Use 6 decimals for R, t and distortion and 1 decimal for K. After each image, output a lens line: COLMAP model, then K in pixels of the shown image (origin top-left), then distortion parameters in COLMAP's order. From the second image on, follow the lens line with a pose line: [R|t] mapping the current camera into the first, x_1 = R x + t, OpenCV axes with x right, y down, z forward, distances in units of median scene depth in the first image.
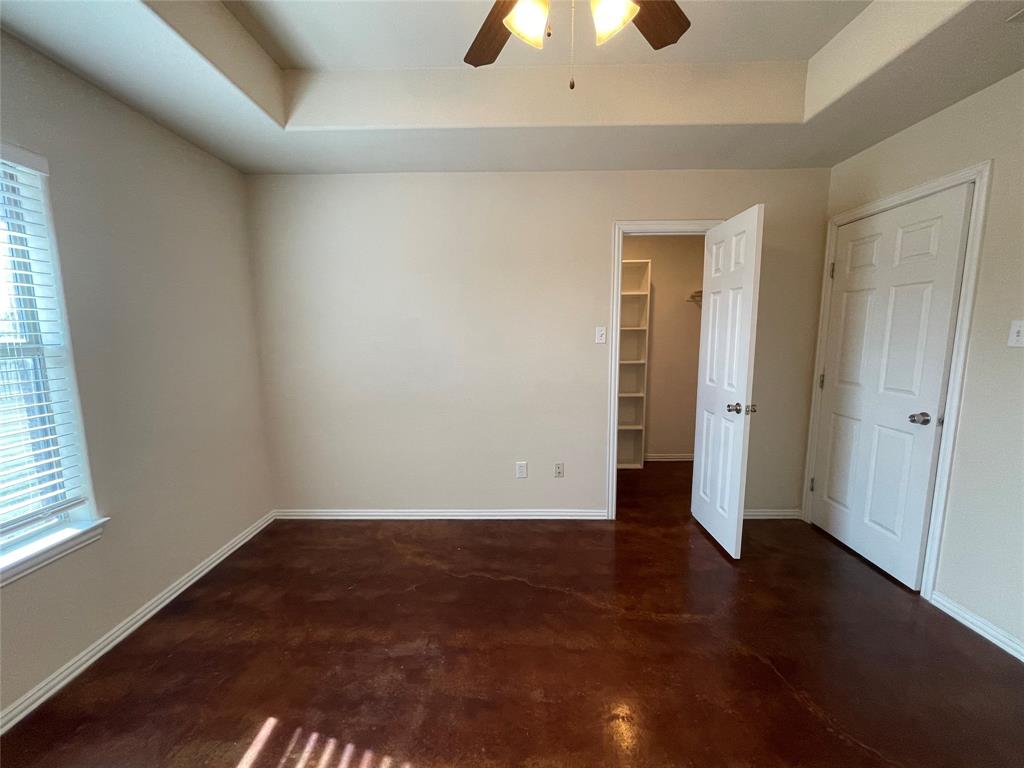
lens RADIAL K [[417.3, 0, 504.9], [0, 417.3, 387.2], [0, 0, 1]] dist [-0.002852, 0.001535]
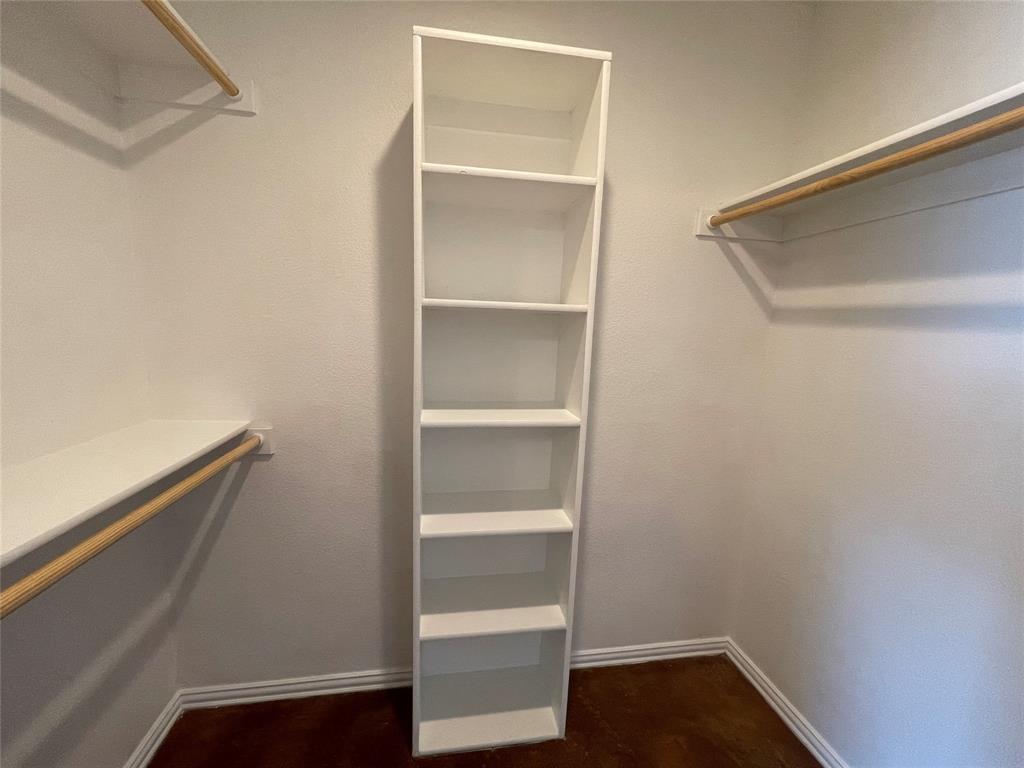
lens RADIAL K [[417.3, 0, 511.8], [0, 417.3, 383.3], [0, 0, 1]] dist [-0.002852, 0.001535]
pose [[0.984172, 0.016340, 0.176462, 0.380918], [-0.022447, 0.999214, 0.032667, -0.156080], [-0.175790, -0.036111, 0.983765, 1.158313]]
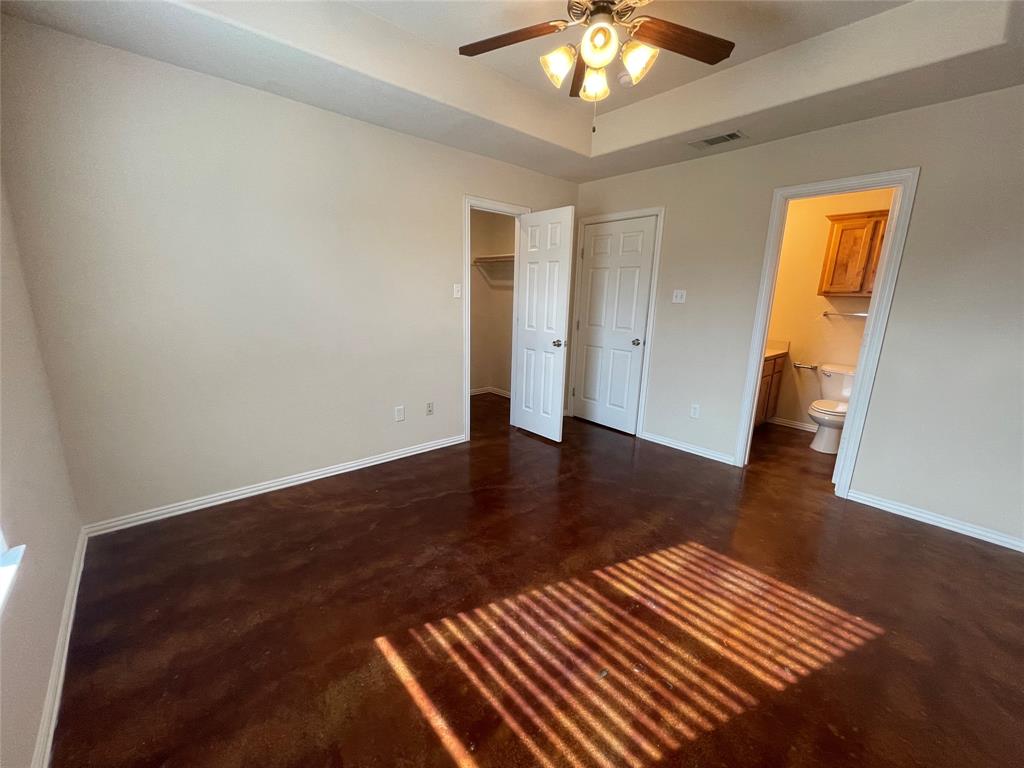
lens RADIAL K [[417.3, 0, 502.2], [0, 417.3, 389.5], [0, 0, 1]] dist [-0.002852, 0.001535]
pose [[0.746935, -0.123861, 0.653258, -0.582782], [0.056996, 0.990807, 0.122692, 0.018702], [-0.662449, -0.054410, 0.747128, 0.000782]]
